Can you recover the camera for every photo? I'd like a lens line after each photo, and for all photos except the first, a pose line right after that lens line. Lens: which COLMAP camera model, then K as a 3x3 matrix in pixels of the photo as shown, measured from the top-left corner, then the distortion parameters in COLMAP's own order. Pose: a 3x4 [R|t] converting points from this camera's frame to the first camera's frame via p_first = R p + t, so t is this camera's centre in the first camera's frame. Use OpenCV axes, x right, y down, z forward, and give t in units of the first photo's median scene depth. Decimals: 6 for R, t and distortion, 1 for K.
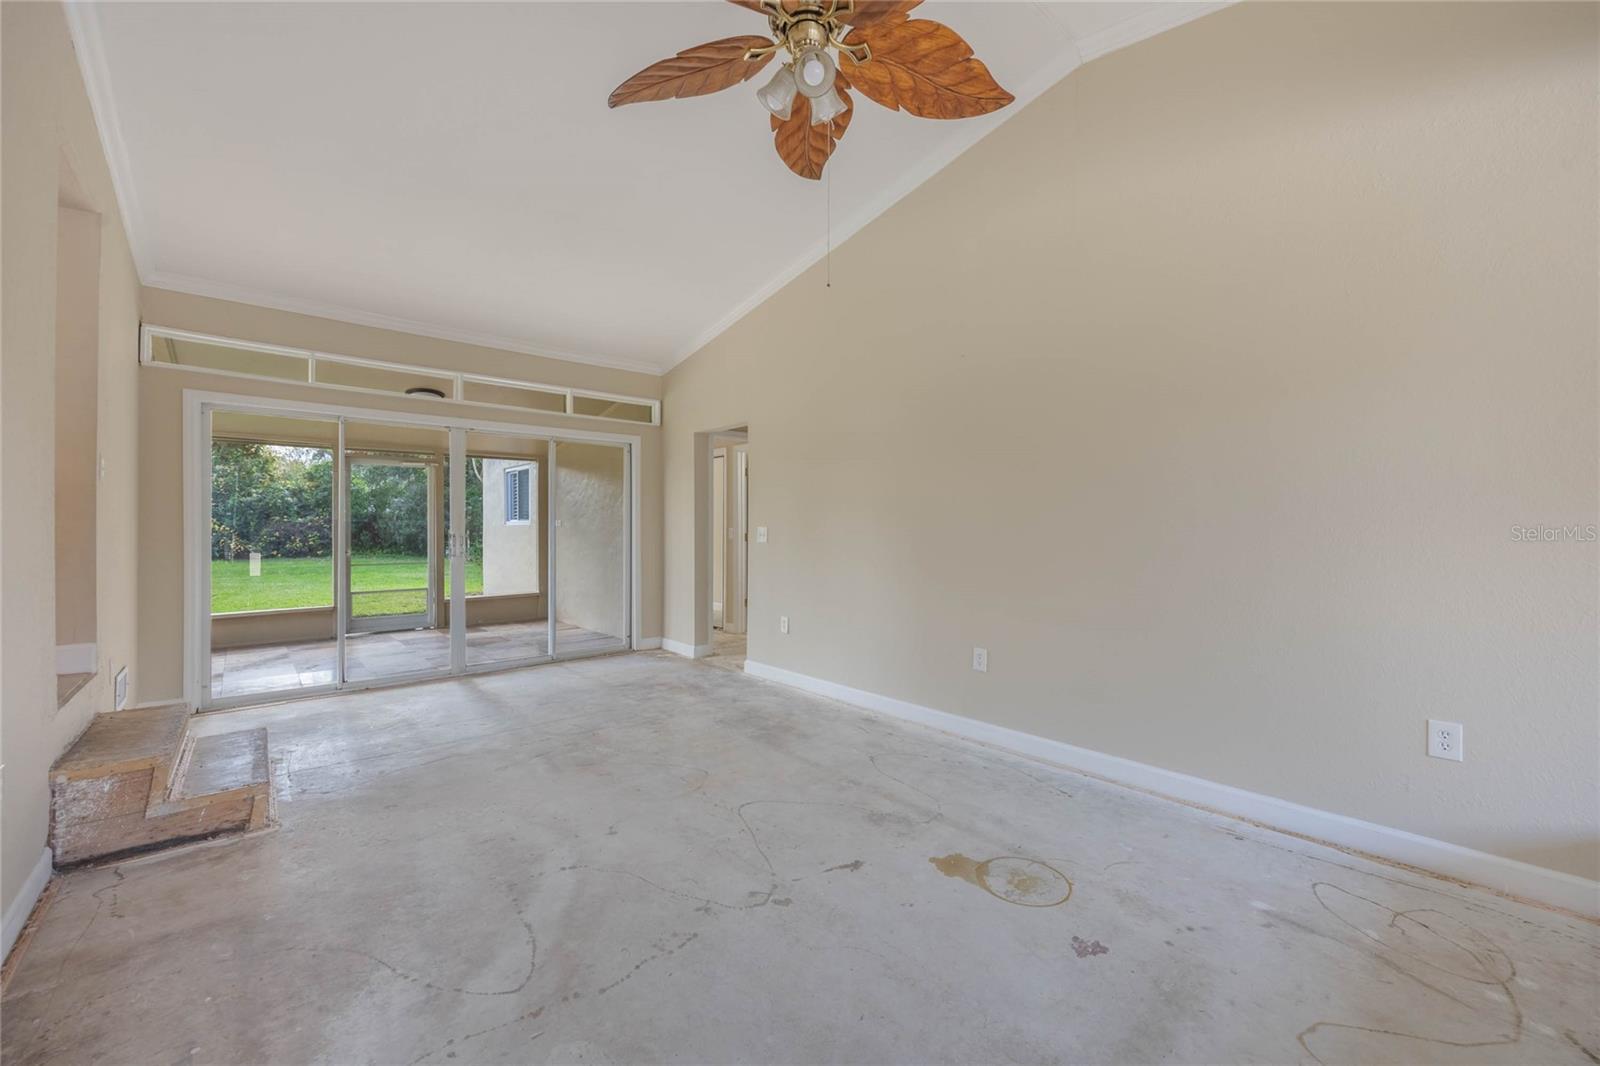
lens RADIAL K [[624.7, 0, 796.6], [0, 624.7, 533.6], [0, 0, 1]] dist [0.000964, -0.000039]
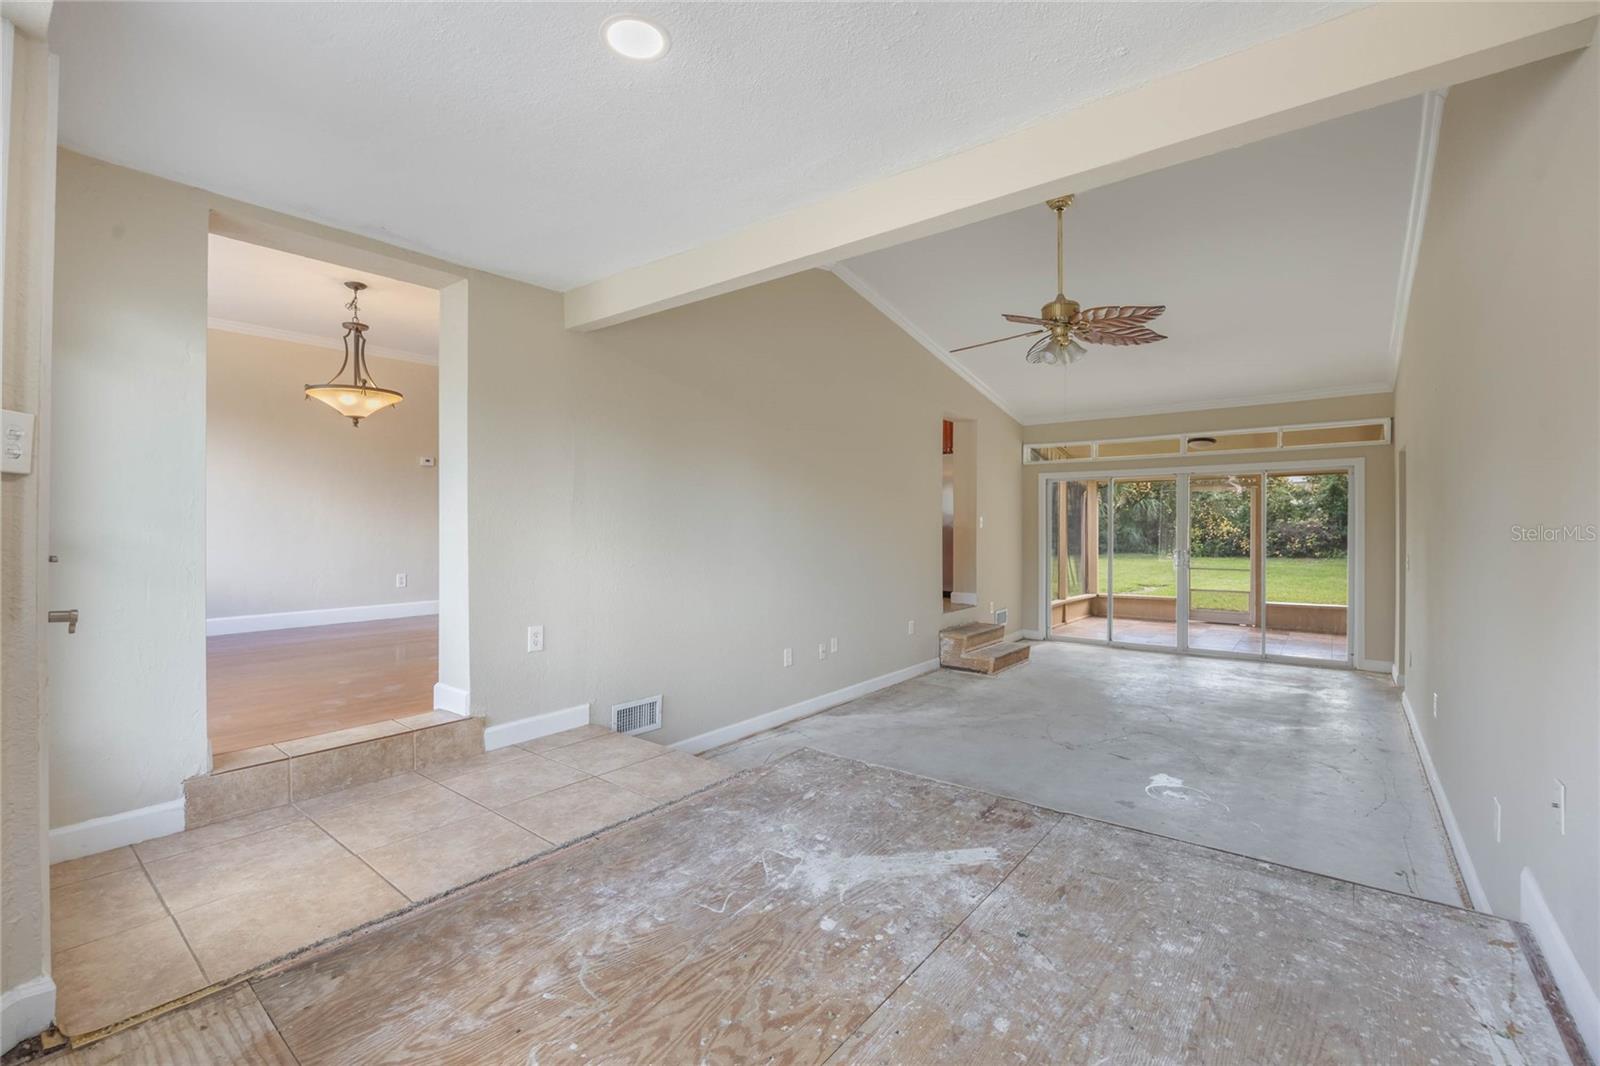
lens RADIAL K [[683.6, 0, 810.9], [0, 683.6, 523.2], [0, 0, 1]] dist [-0.002812, -0.000568]
pose [[0.196567, -0.002595, -0.980487, 0.987880], [-0.006499, 0.999971, -0.003949, -0.061812], [0.980469, 0.007148, 0.196545, -0.127292]]
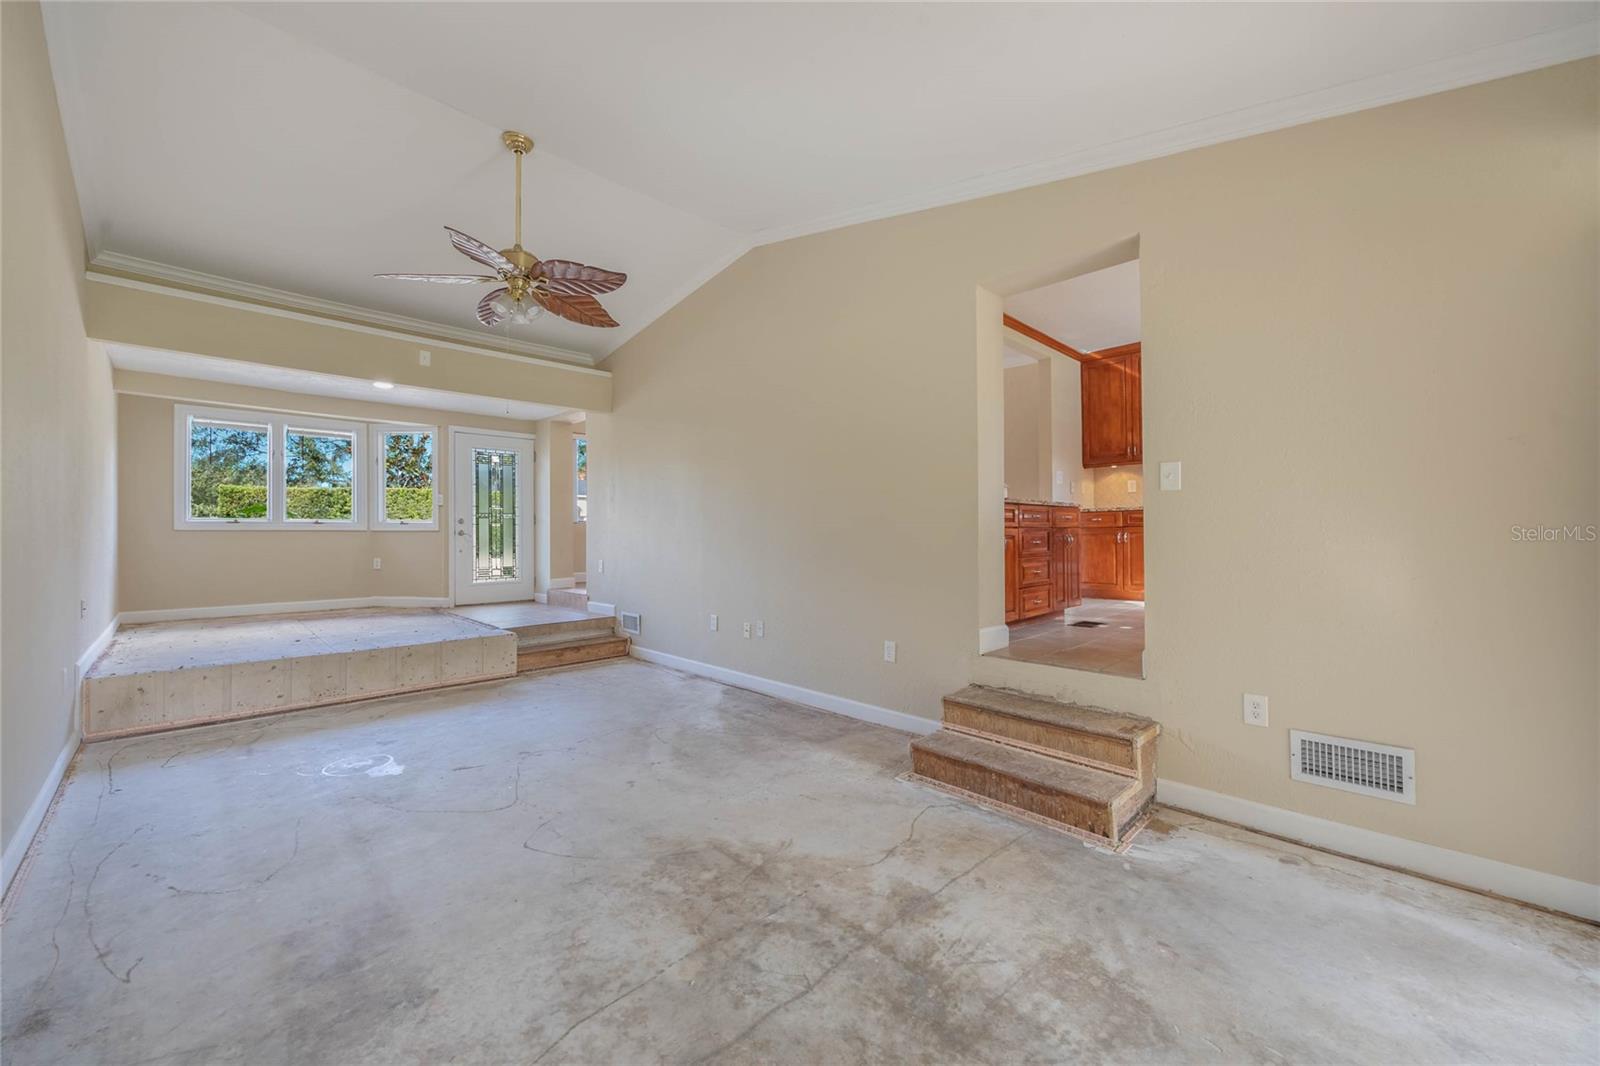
lens RADIAL K [[624.7, 0, 797.8], [0, 624.7, 526.7], [0, 0, 1]] dist [0.000964, -0.000039]
pose [[-0.998217, 0.001622, -0.059667, -0.341613], [0.001887, 0.999989, -0.004373, -0.016666], [0.059659, -0.004478, -0.998209, 1.394942]]
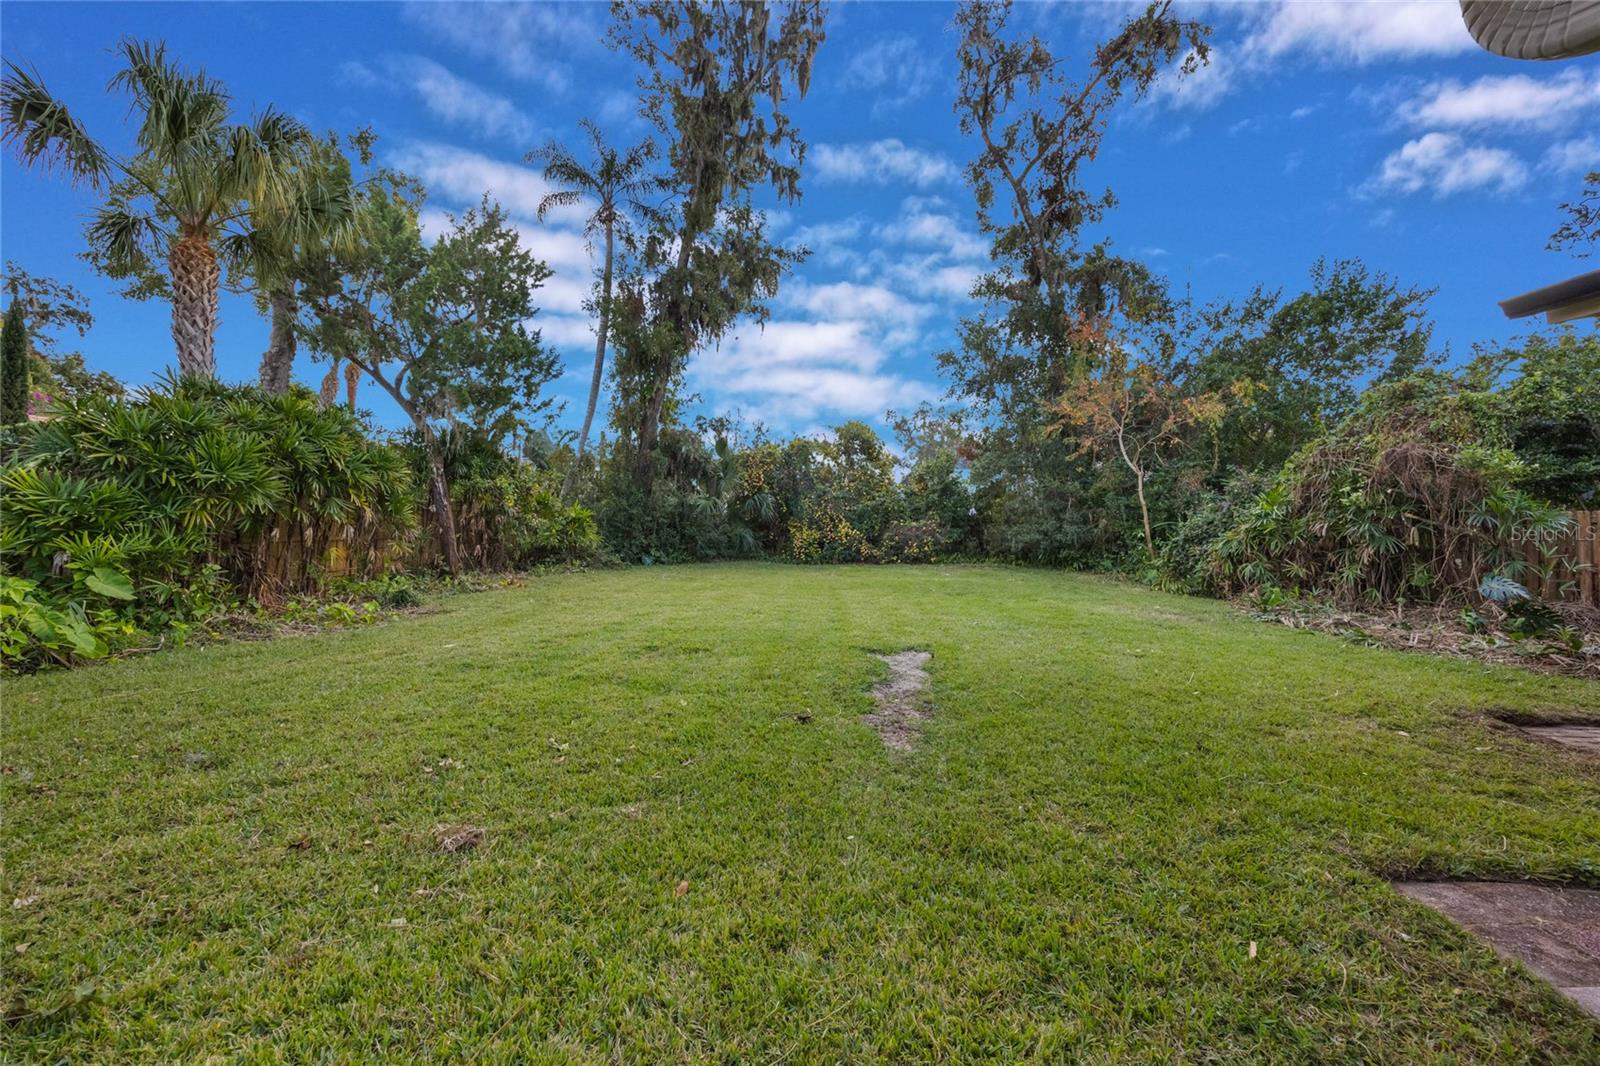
lens RADIAL K [[624.7, 0, 808.7], [0, 624.7, 530.6], [0, 0, 1]] dist [0.000964, -0.000039]
pose [[0.726745, 0.007323, -0.686868, -1.662009], [-0.015923, 0.999854, -0.006188, -0.022183], [0.686723, 0.015434, 0.726755, 1.298441]]
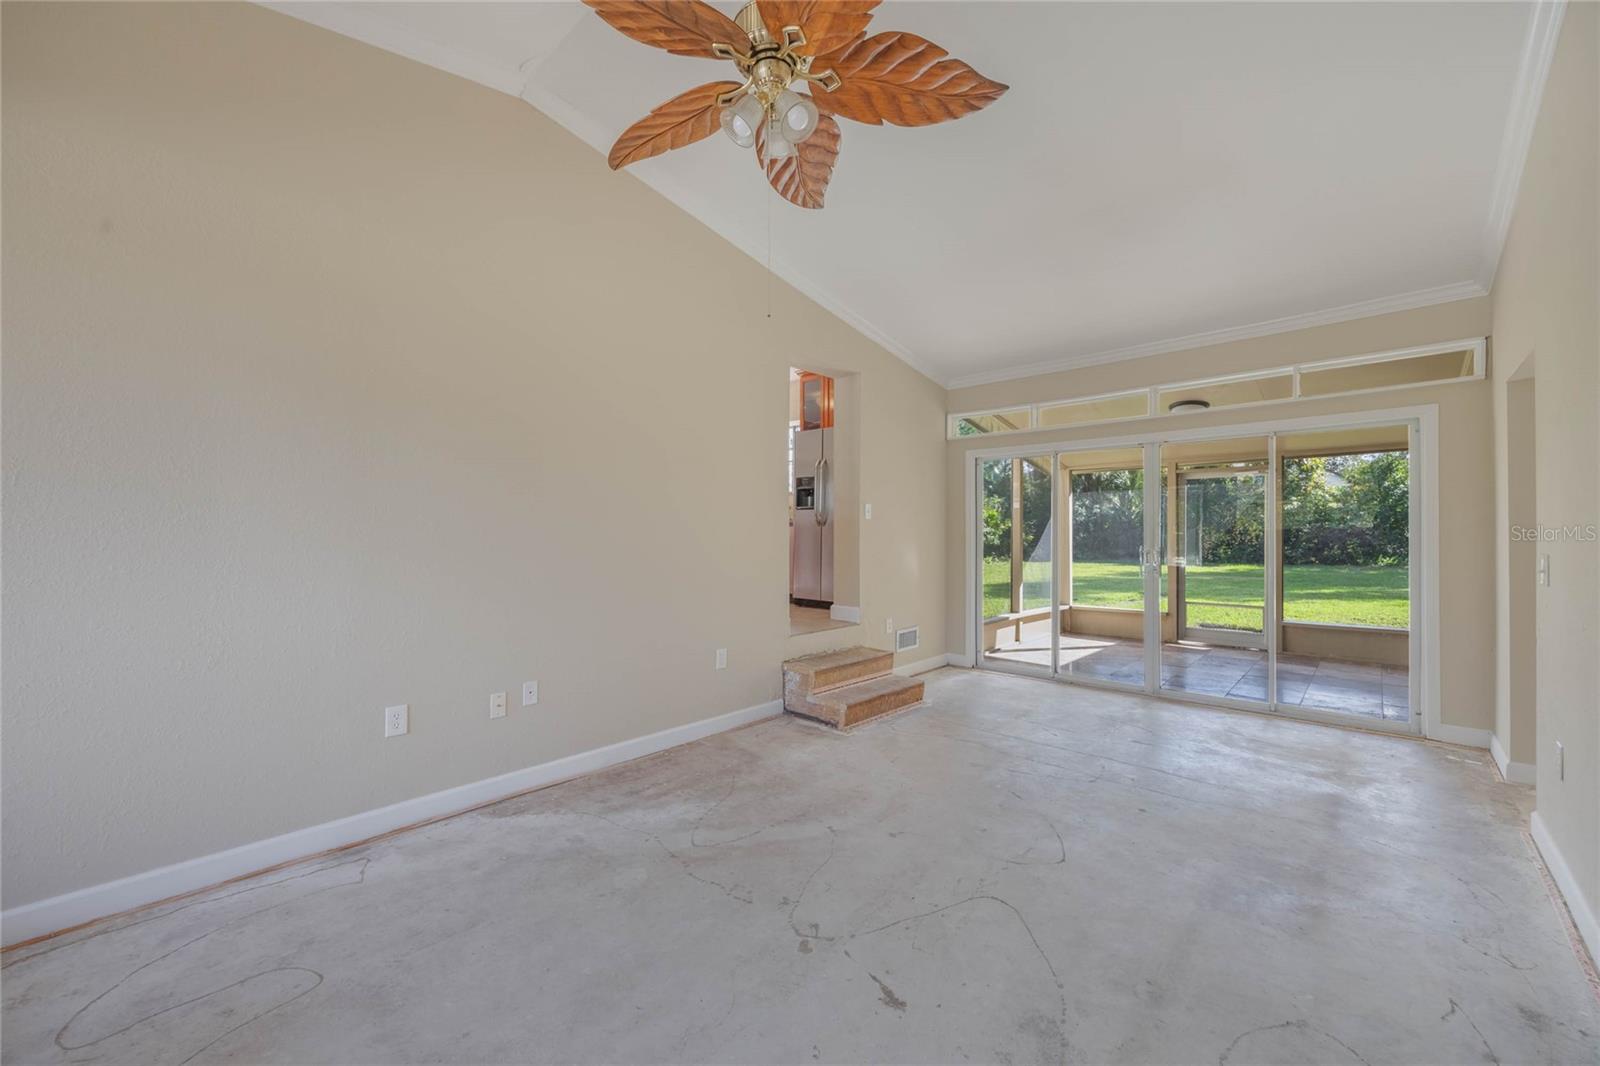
lens RADIAL K [[624.7, 0, 800.9], [0, 624.7, 527.2], [0, 0, 1]] dist [0.000964, -0.000039]
pose [[0.106454, -0.008402, -0.994282, 0.476889], [-0.008017, 0.999925, -0.009308, -0.028832], [0.994285, 0.008962, 0.106379, 0.441732]]
